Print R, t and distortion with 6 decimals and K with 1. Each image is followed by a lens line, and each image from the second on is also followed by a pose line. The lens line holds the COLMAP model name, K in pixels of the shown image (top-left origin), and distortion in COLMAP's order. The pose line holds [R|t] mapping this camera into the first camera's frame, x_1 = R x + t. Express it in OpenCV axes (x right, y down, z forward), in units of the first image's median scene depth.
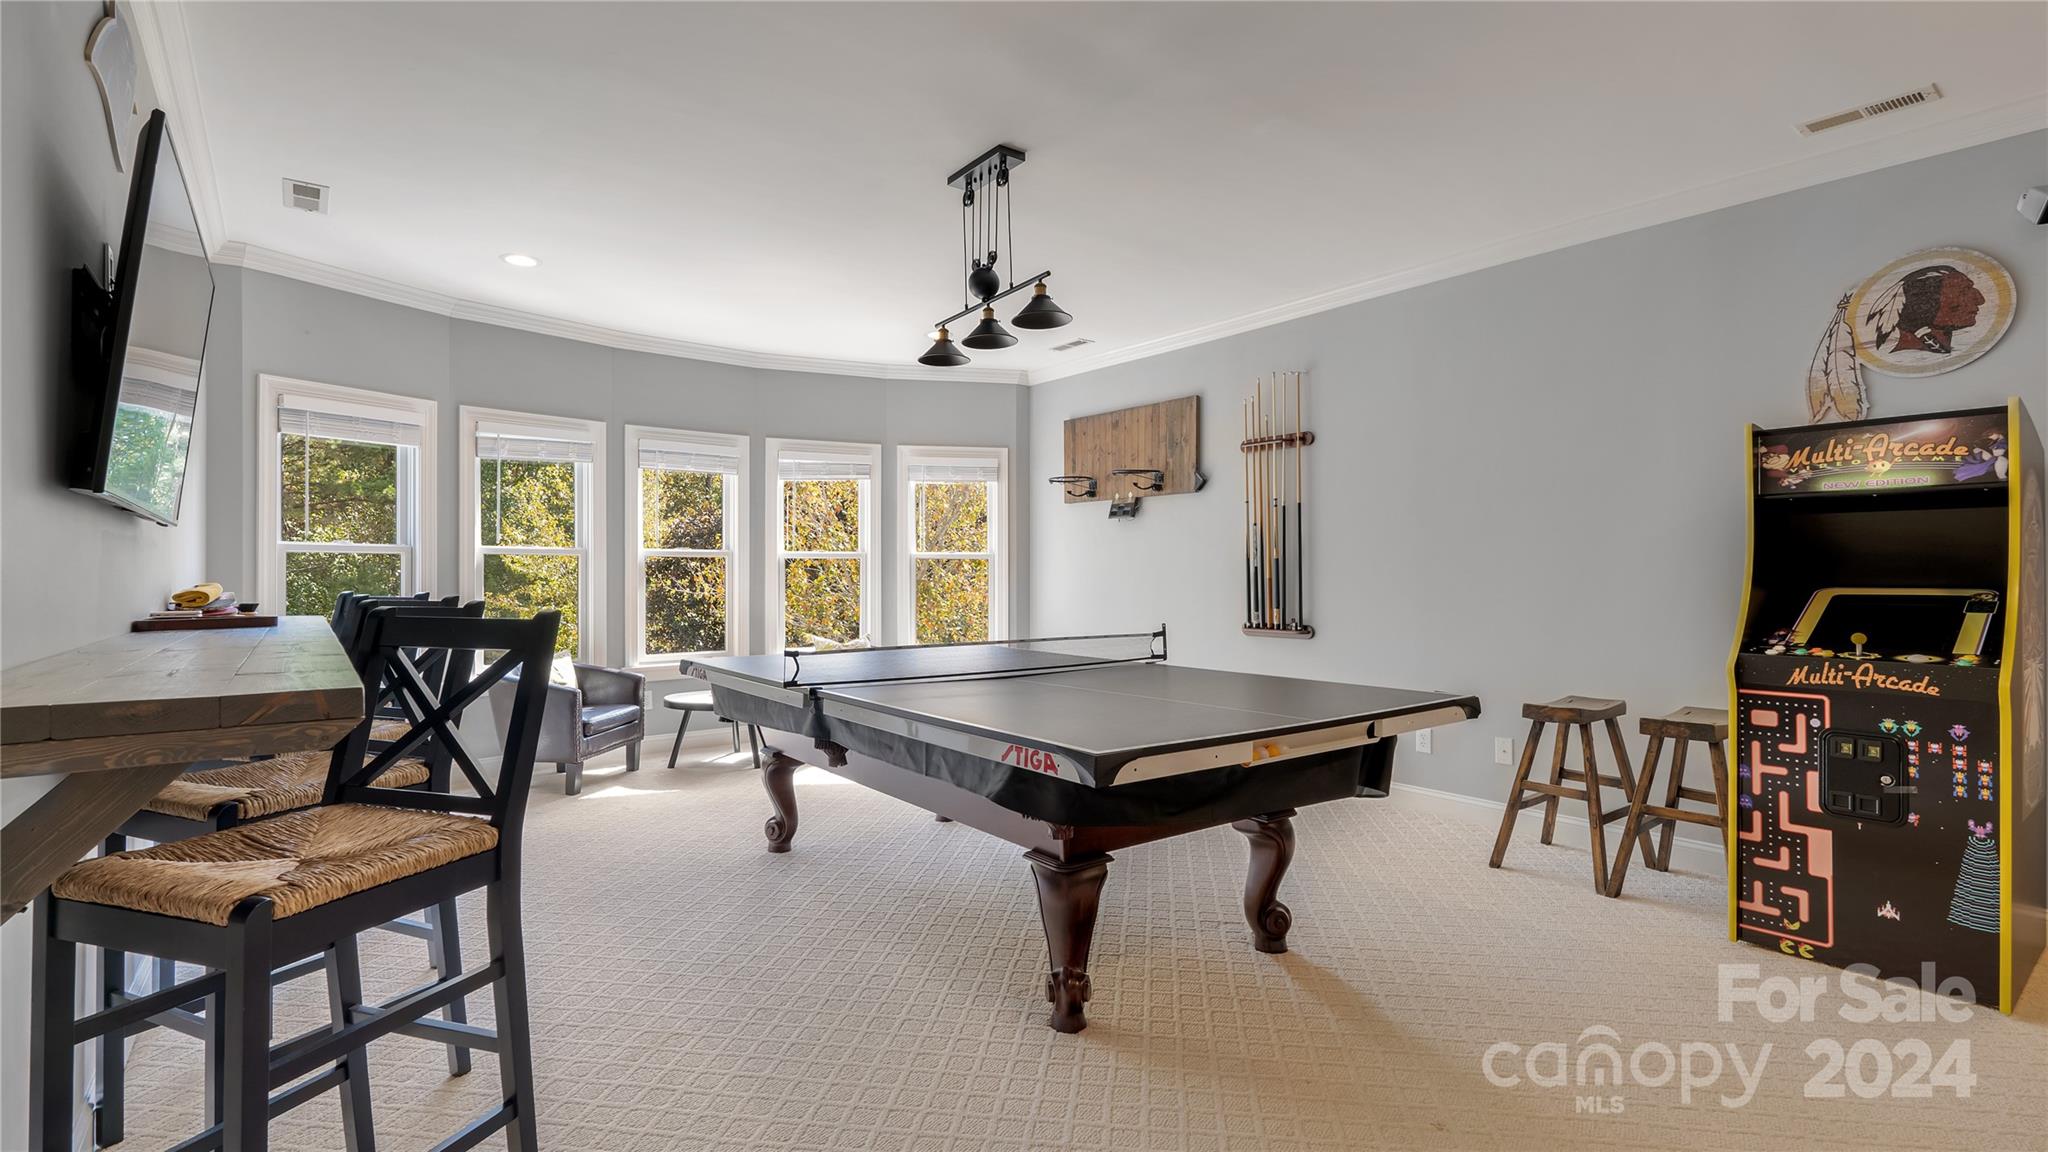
lens RADIAL K [[908.8, 0, 1021.3], [0, 908.8, 571.9], [0, 0, 1]] dist [0.003035, 0.000936]
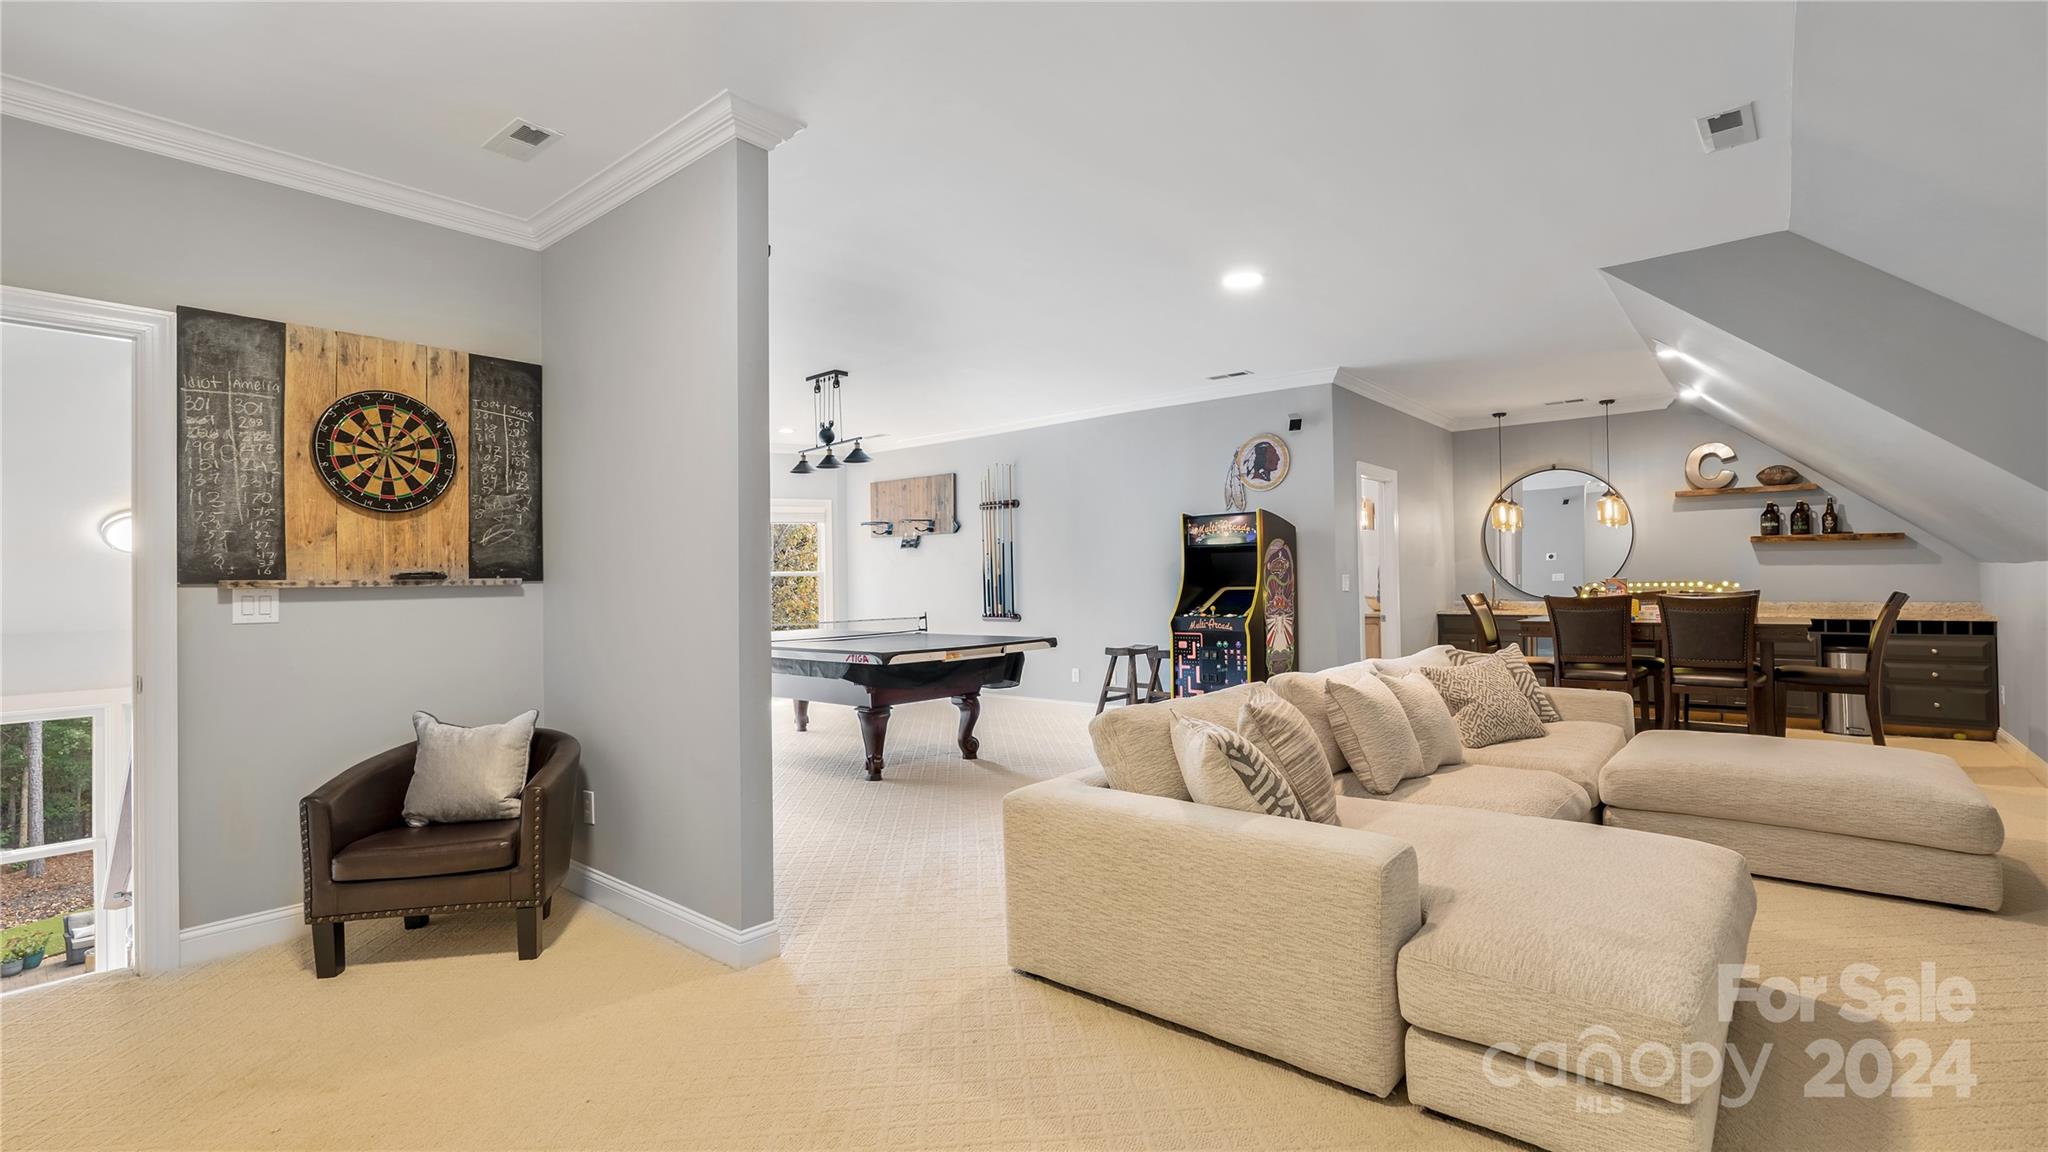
lens RADIAL K [[908.8, 0, 1024.2], [0, 908.8, 573.7], [0, 0, 1]] dist [0.003035, 0.000936]
pose [[0.977499, -0.011708, 0.210615, -0.040026], [0.013787, 0.999870, -0.008404, -0.002408], [-0.210489, 0.011119, 0.977533, -0.950059]]
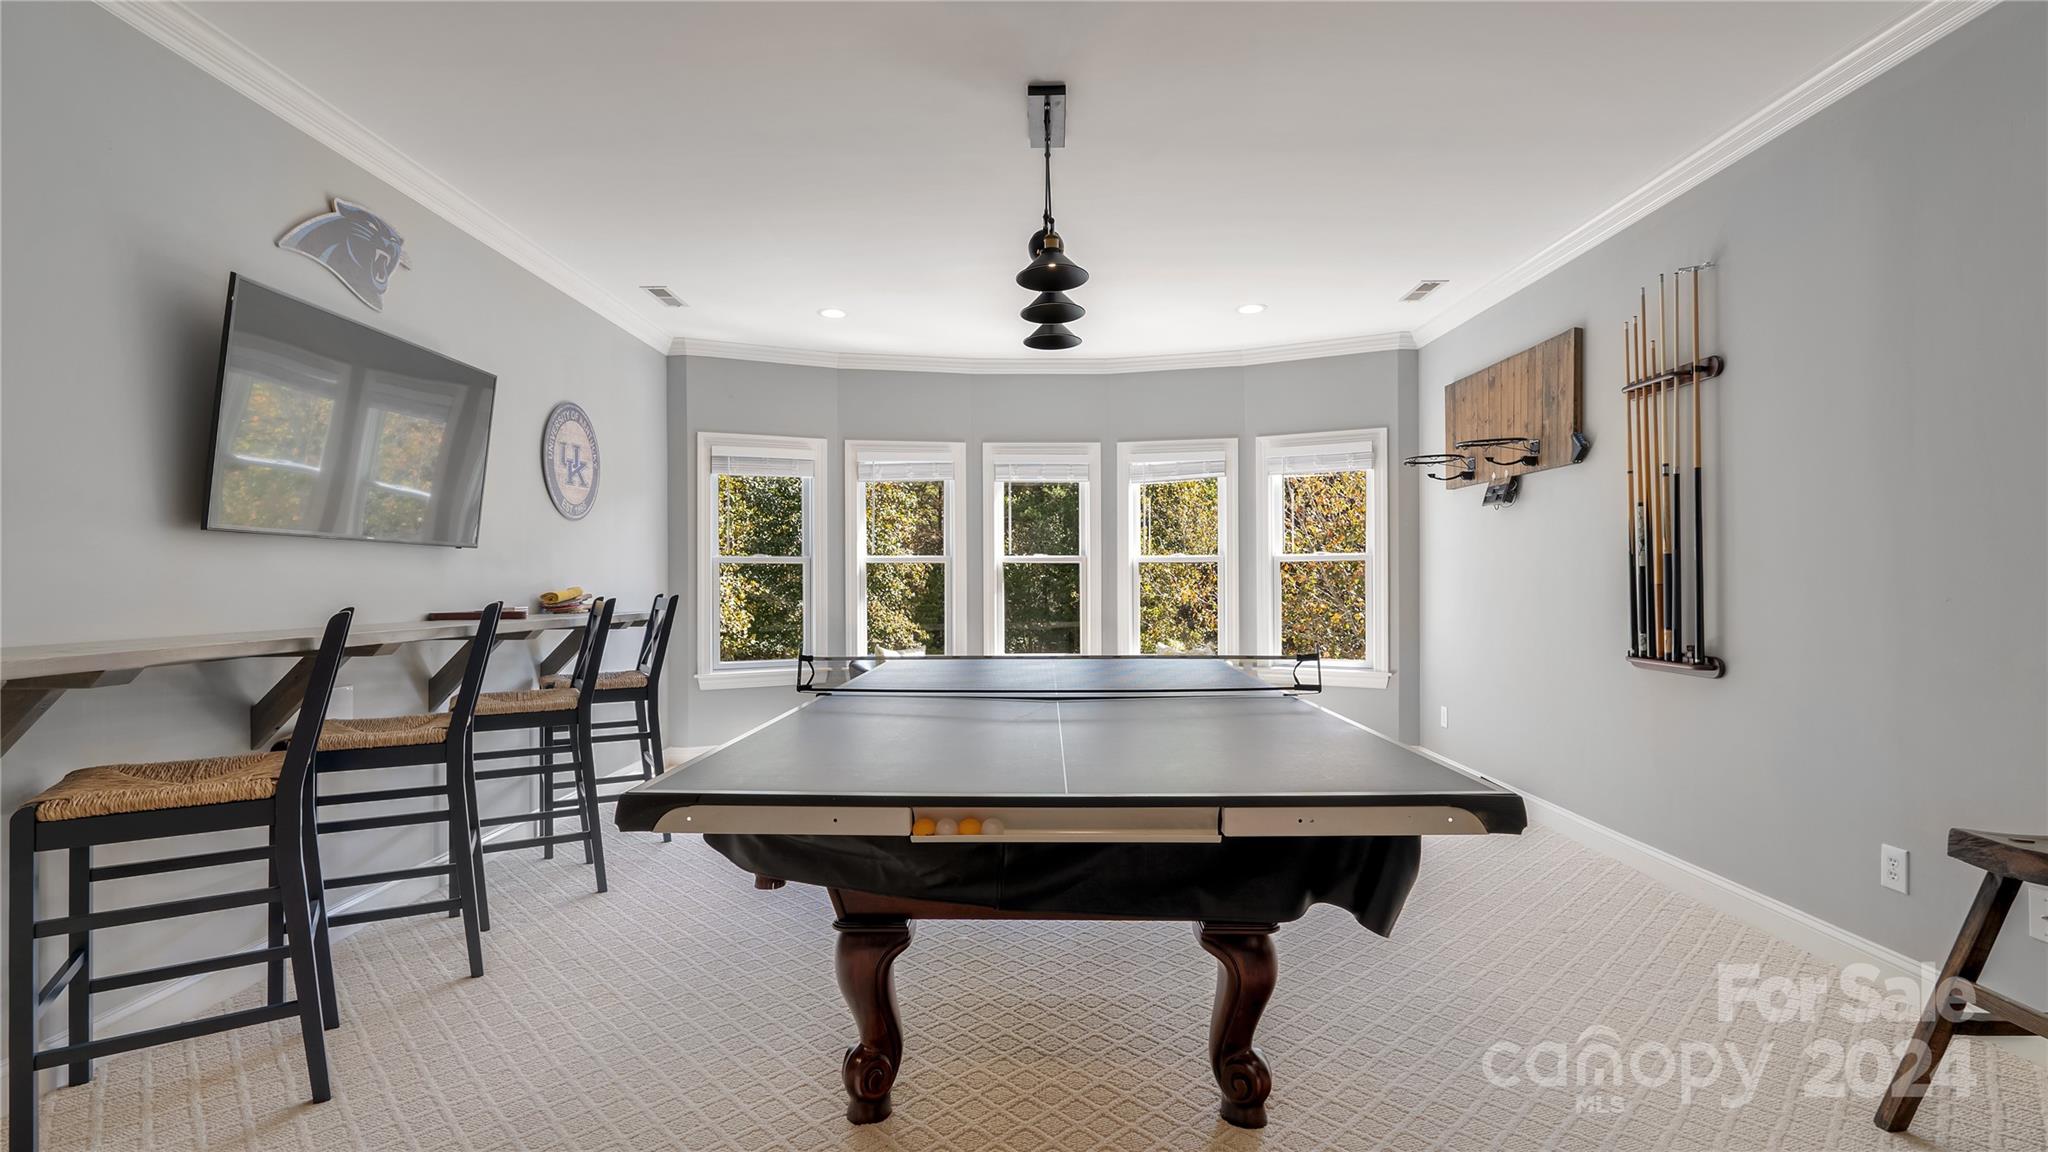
lens RADIAL K [[908.8, 0, 1067.4], [0, 908.8, 575.3], [0, 0, 1]] dist [0.003035, 0.000936]
pose [[0.798694, -0.005093, -0.601715, 0.488142], [0.003905, 0.999987, -0.003281, 0.002108], [0.601724, 0.000271, 0.798704, 0.302242]]
